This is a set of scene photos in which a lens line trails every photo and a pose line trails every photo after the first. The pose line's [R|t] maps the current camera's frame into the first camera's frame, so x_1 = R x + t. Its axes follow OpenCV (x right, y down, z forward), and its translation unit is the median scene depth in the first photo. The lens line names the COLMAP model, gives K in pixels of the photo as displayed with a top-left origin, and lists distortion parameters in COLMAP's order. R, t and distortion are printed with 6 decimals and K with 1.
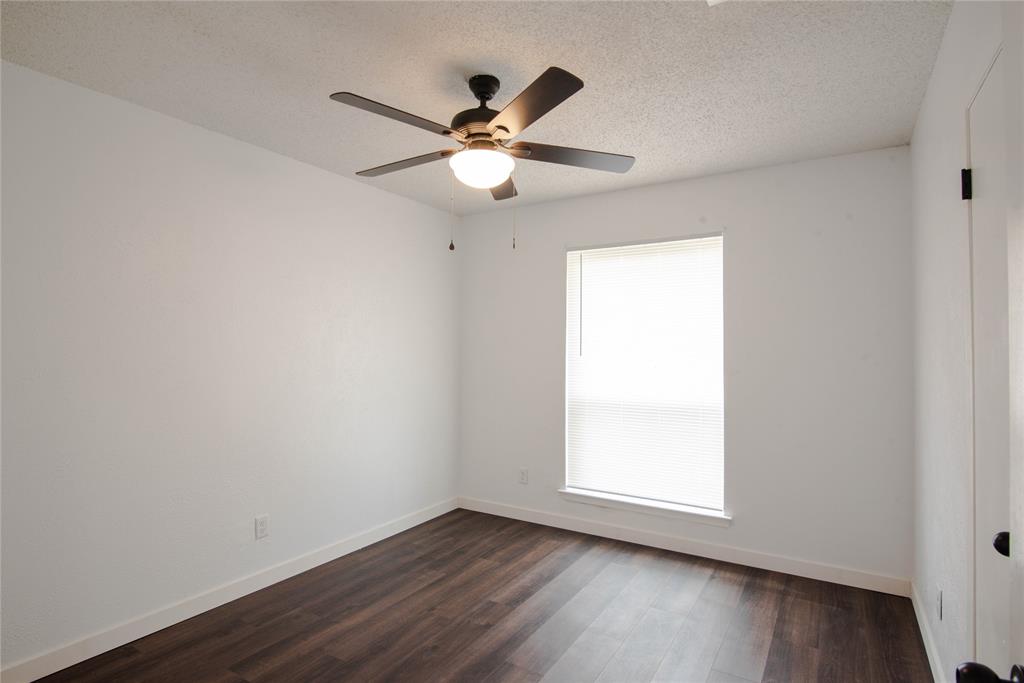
lens RADIAL K [[526.1, 0, 511.0], [0, 526.1, 344.2], [0, 0, 1]] dist [-0.018351, -0.000106]
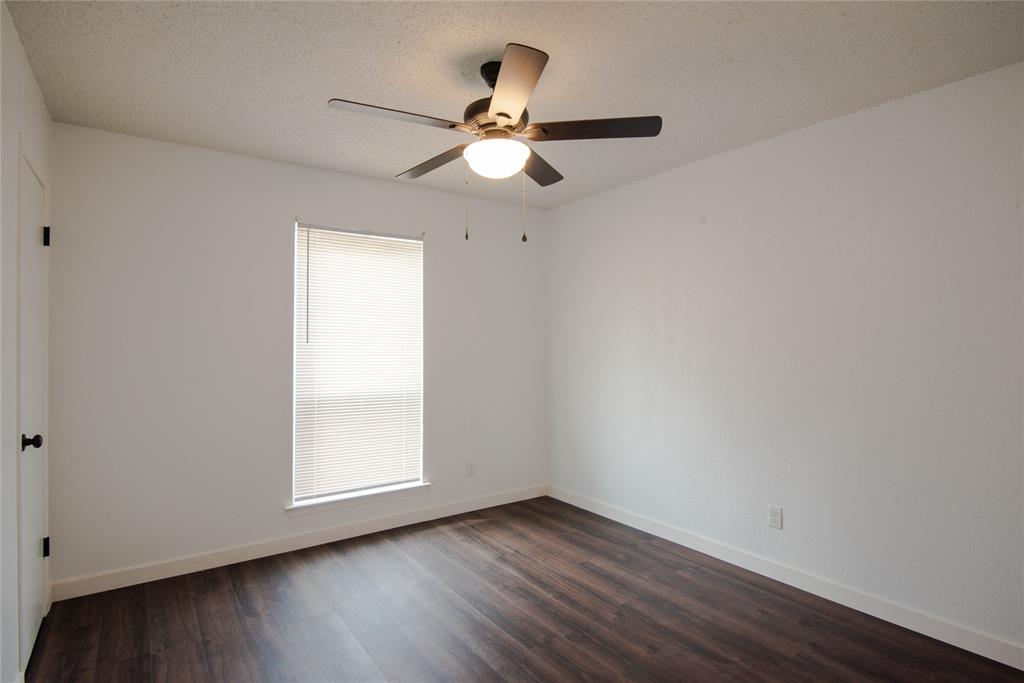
lens RADIAL K [[526.1, 0, 510.6], [0, 526.1, 339.0], [0, 0, 1]] dist [-0.018351, -0.000106]
pose [[0.382356, -0.001531, 0.924014, -0.594517], [-0.008530, 0.999950, 0.005186, 0.000252], [-0.923976, -0.009865, 0.382324, 0.379285]]
